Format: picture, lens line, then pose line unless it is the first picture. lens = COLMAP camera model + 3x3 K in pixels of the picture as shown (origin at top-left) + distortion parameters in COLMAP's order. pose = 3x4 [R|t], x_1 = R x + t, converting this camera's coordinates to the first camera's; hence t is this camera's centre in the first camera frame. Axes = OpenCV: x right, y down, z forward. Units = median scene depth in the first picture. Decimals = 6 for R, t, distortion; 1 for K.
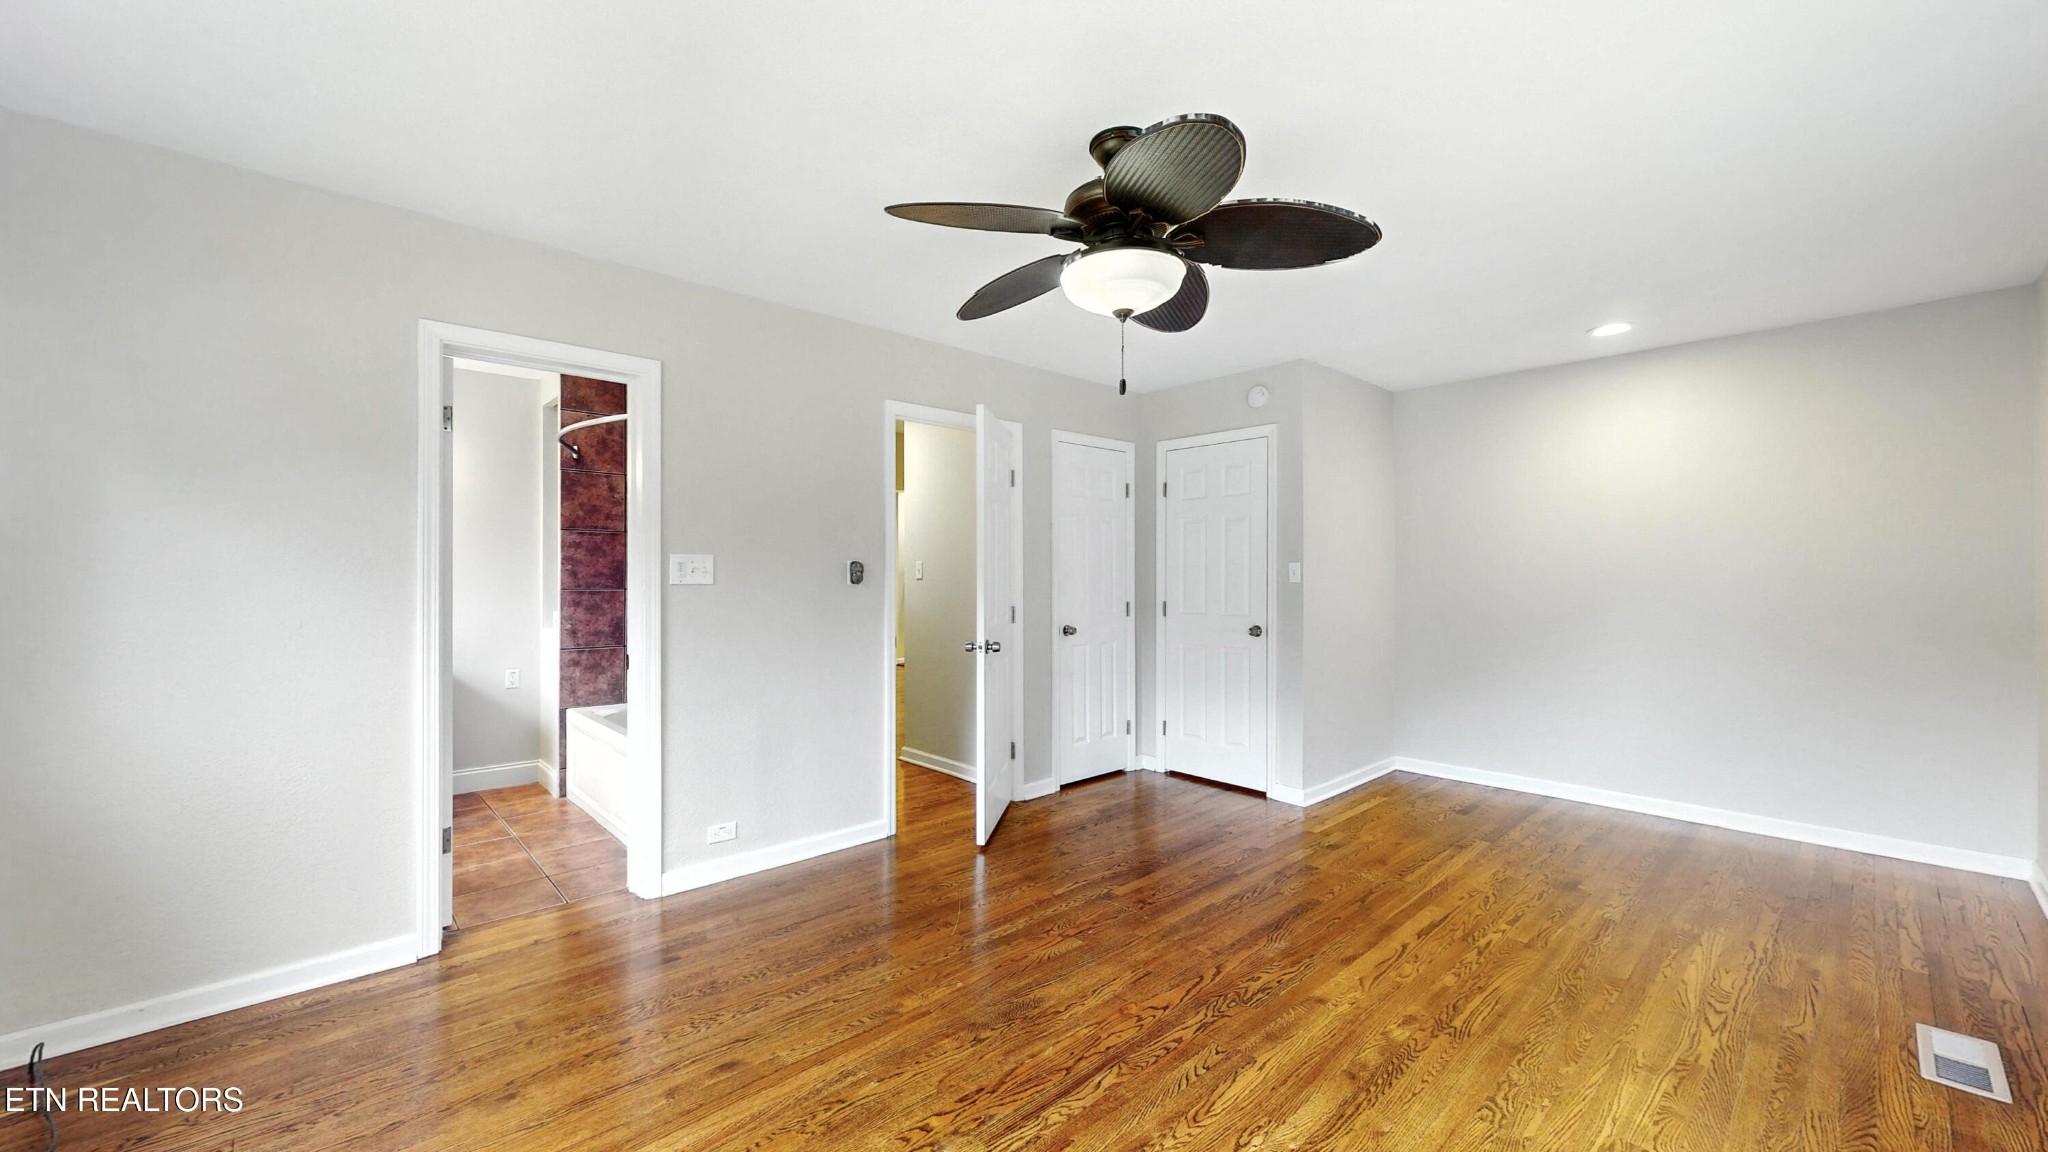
lens RADIAL K [[768.6, 0, 948.4], [0, 768.6, 599.7], [0, 0, 1]] dist [0.005945, 0.000741]
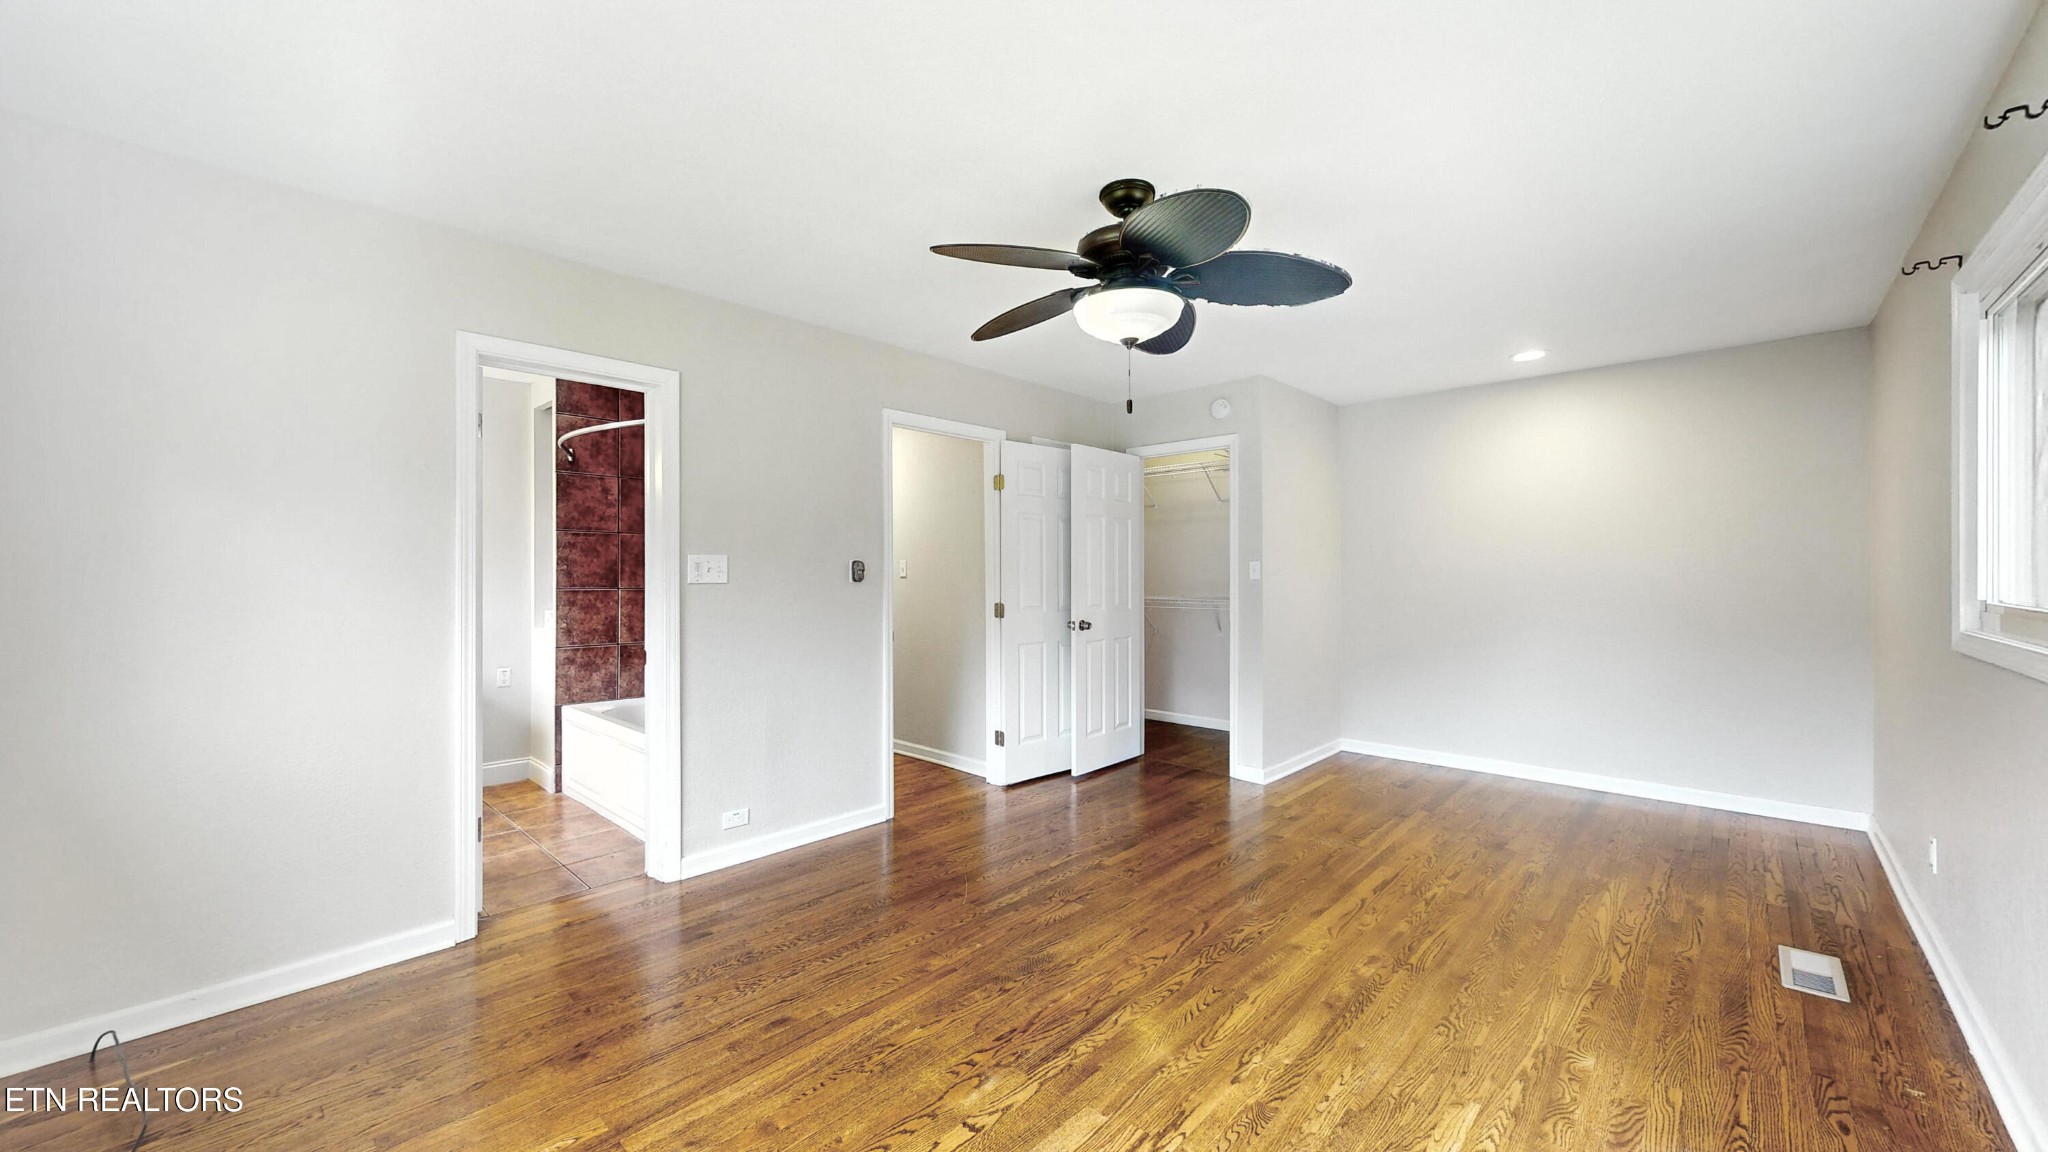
lens RADIAL K [[768.6, 0, 943.5], [0, 768.6, 594.8], [0, 0, 1]] dist [0.005945, 0.000741]
pose [[0.997529, -0.005494, 0.070036, -0.107349], [0.005839, 0.999972, -0.004716, 0.003837], [-0.070008, 0.005113, 0.997533, -0.093142]]
